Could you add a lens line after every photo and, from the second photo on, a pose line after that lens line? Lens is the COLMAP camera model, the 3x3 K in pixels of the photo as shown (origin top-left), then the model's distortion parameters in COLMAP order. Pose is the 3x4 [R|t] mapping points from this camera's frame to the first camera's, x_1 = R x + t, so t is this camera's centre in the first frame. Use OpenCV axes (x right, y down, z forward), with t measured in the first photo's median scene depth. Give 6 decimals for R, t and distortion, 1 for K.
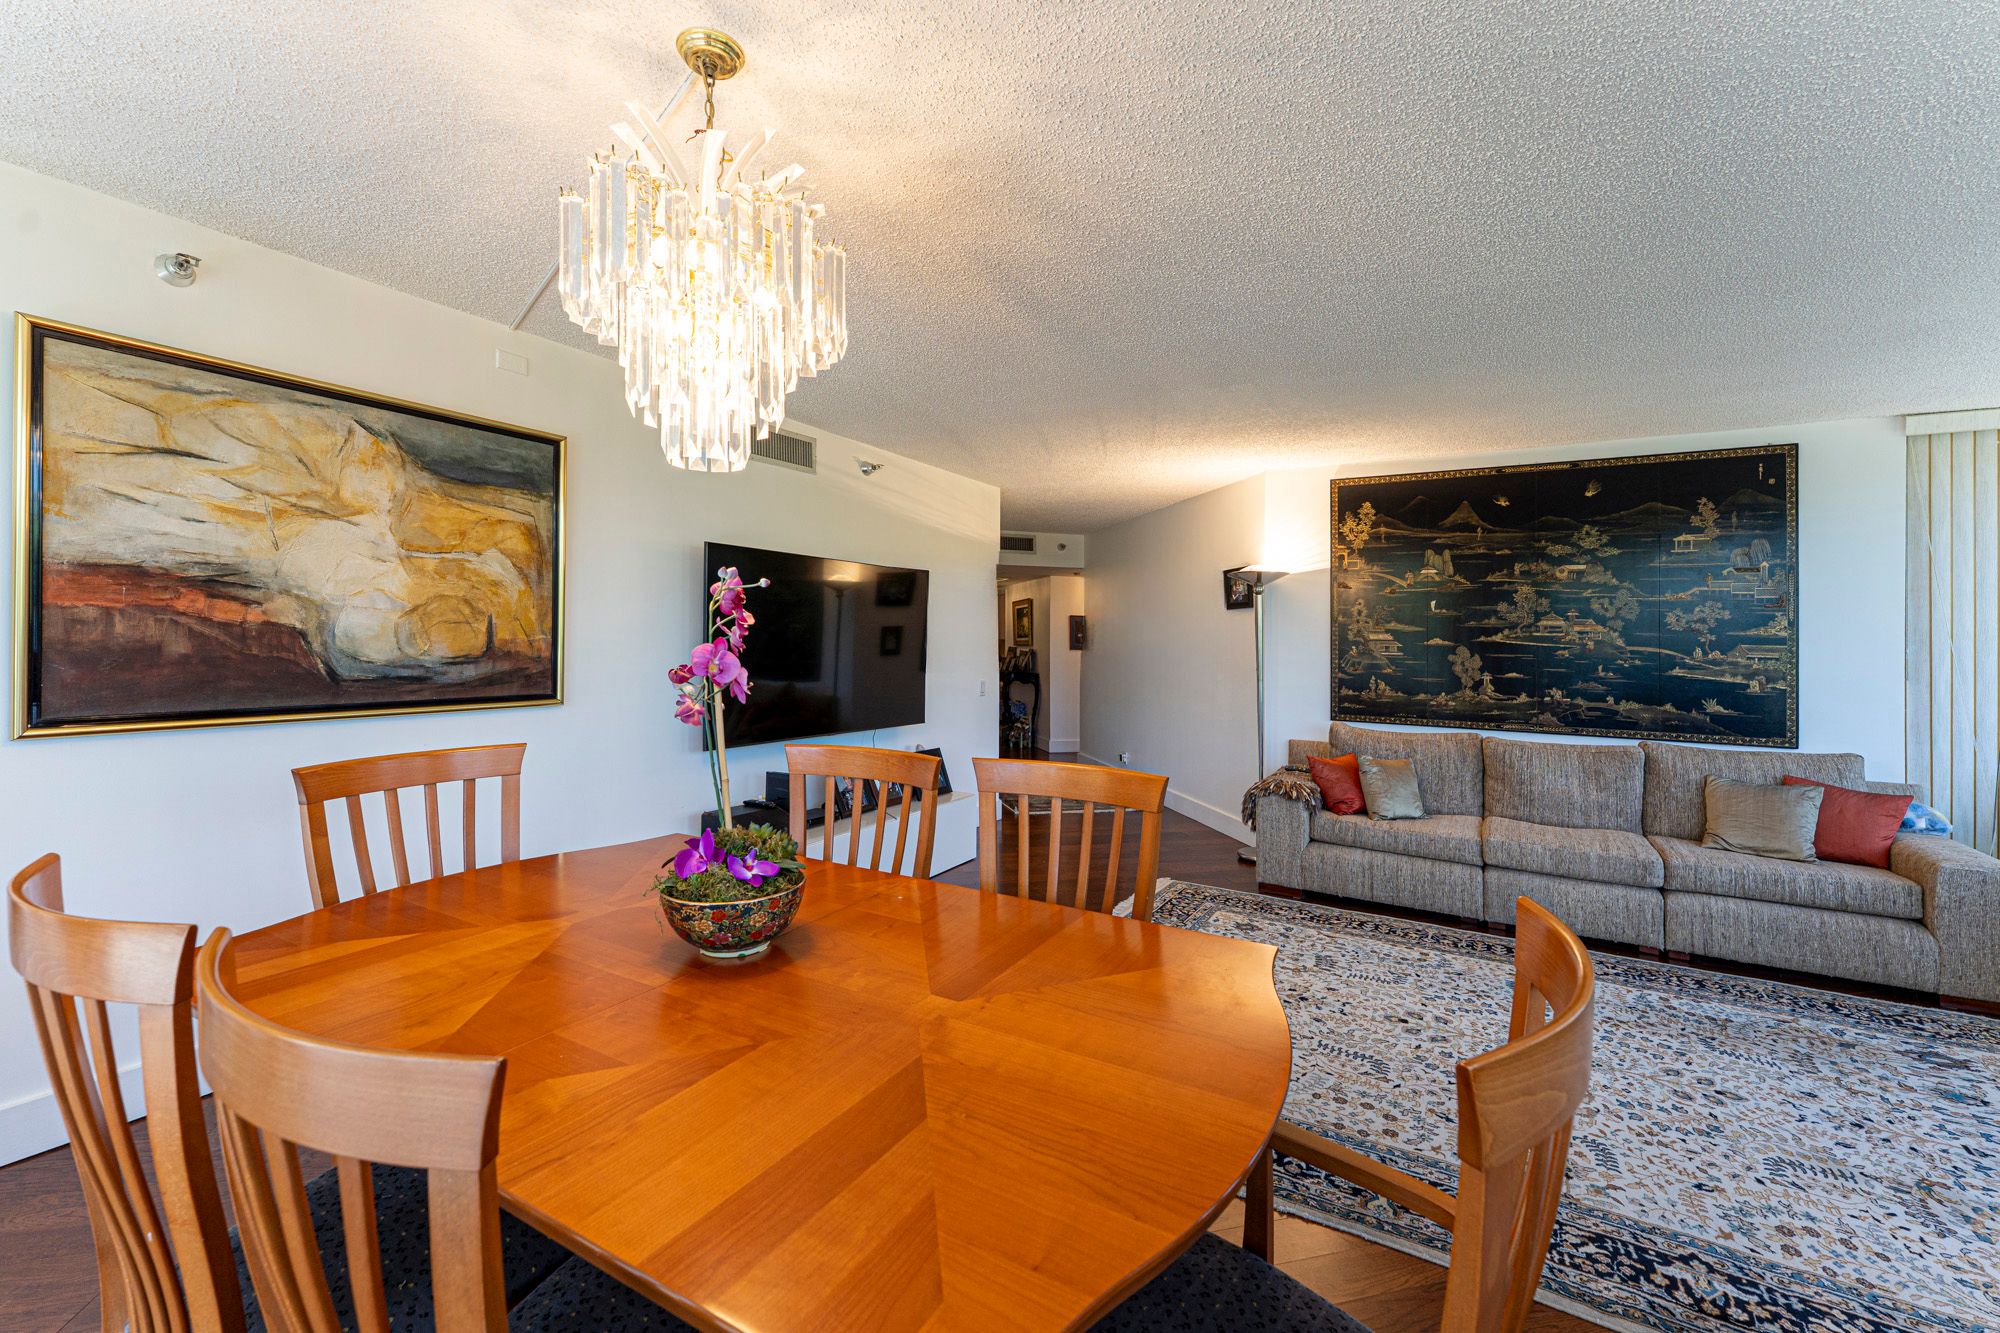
lens RADIAL K [[803.7, 0, 1068.8], [0, 803.7, 627.7], [0, 0, 1]] dist [-0.002177, 0.000172]
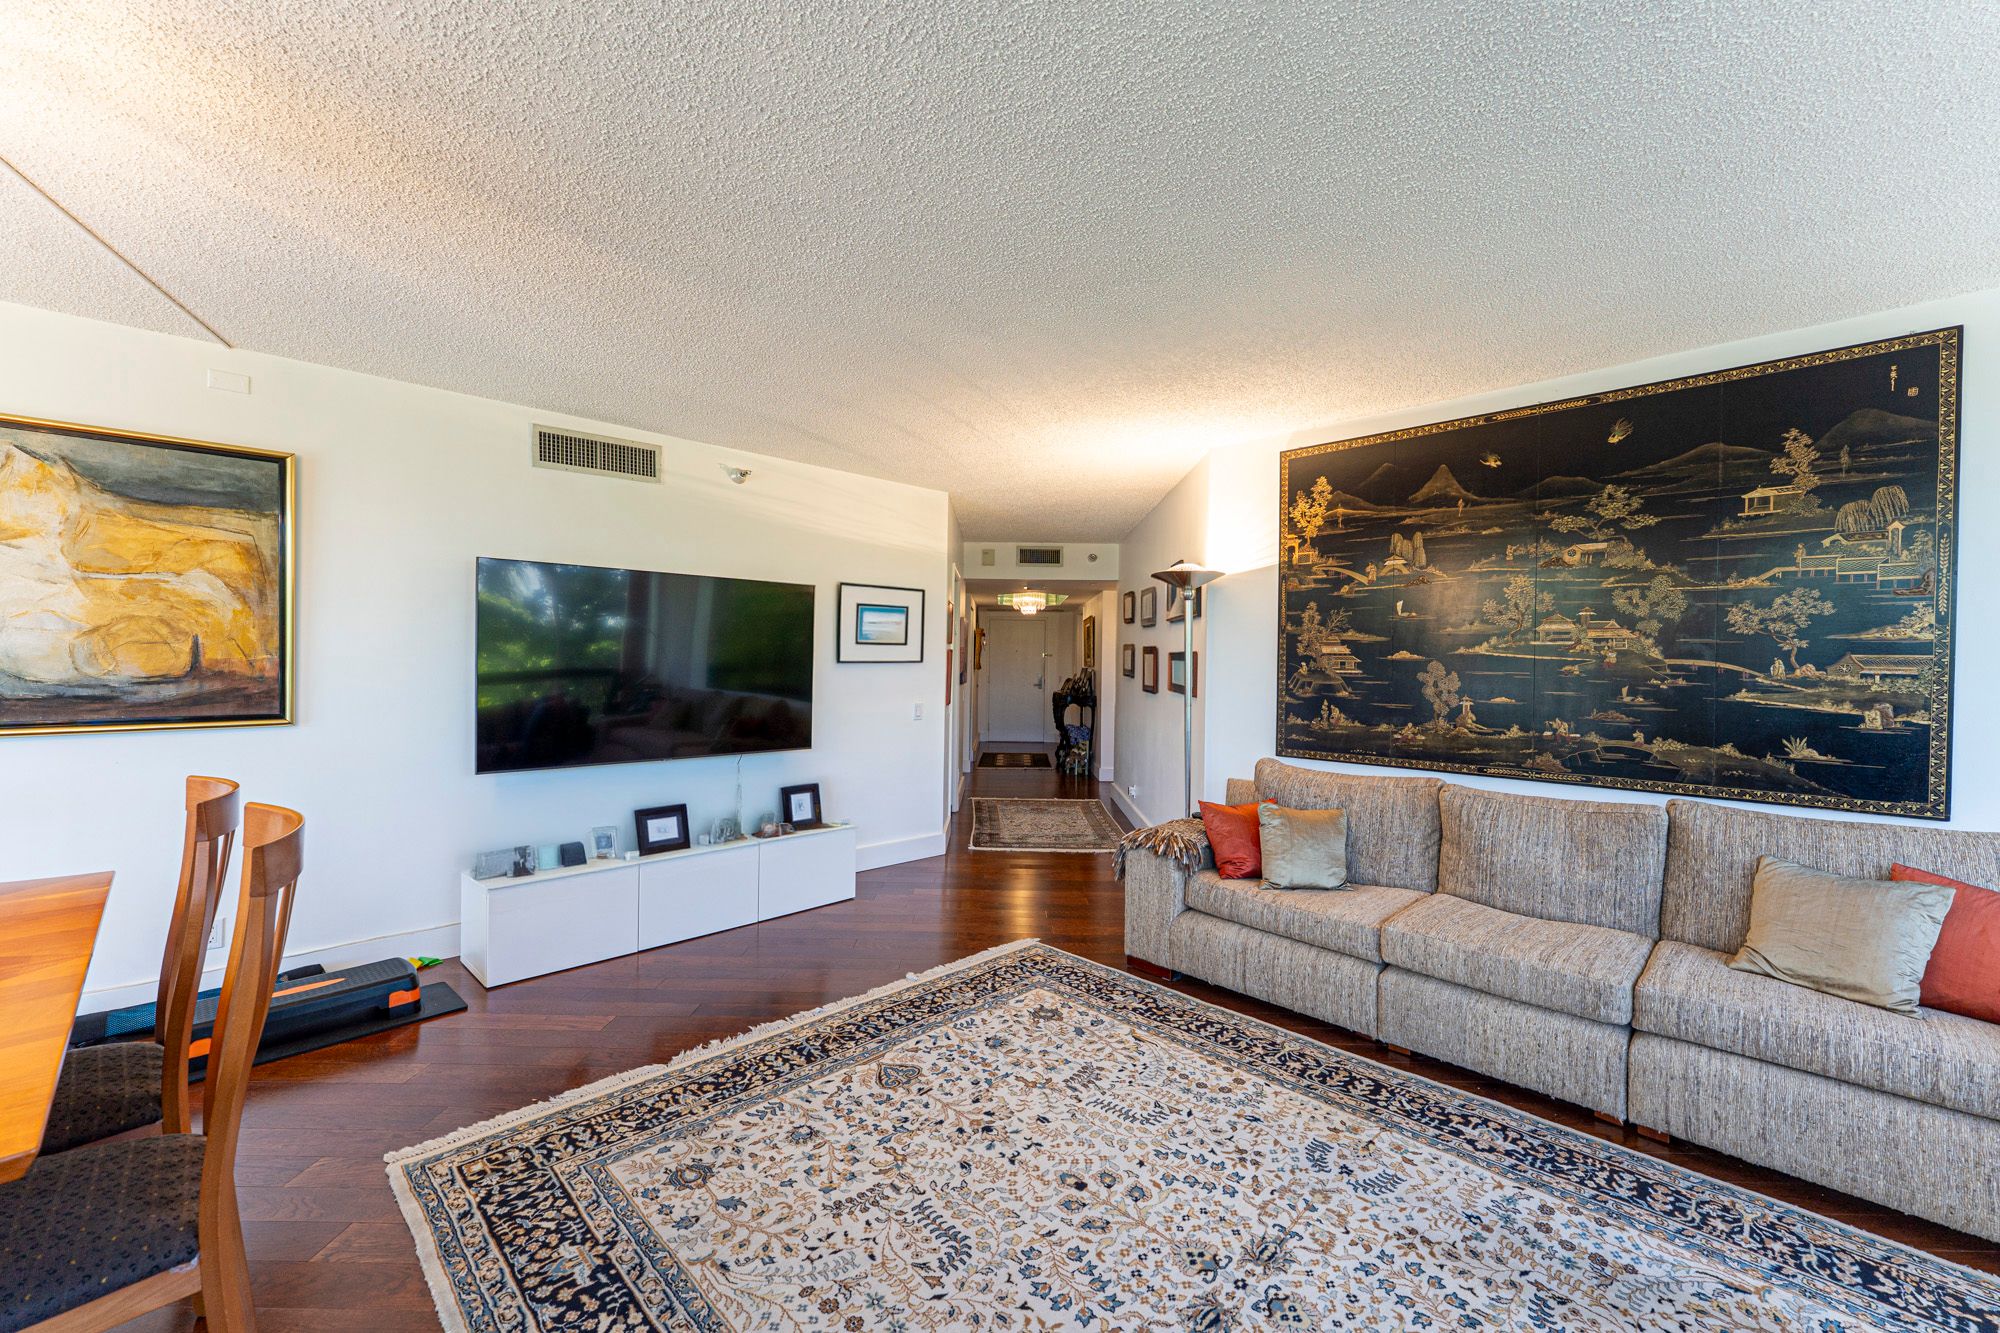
lens RADIAL K [[803.7, 0, 1056.1], [0, 803.7, 668.6], [0, 0, 1]] dist [-0.002177, 0.000172]
pose [[0.964332, -0.005499, -0.264638, 0.444185], [0.011479, 0.999712, 0.021052, 0.013292], [0.264446, -0.023339, 0.964118, 0.242797]]
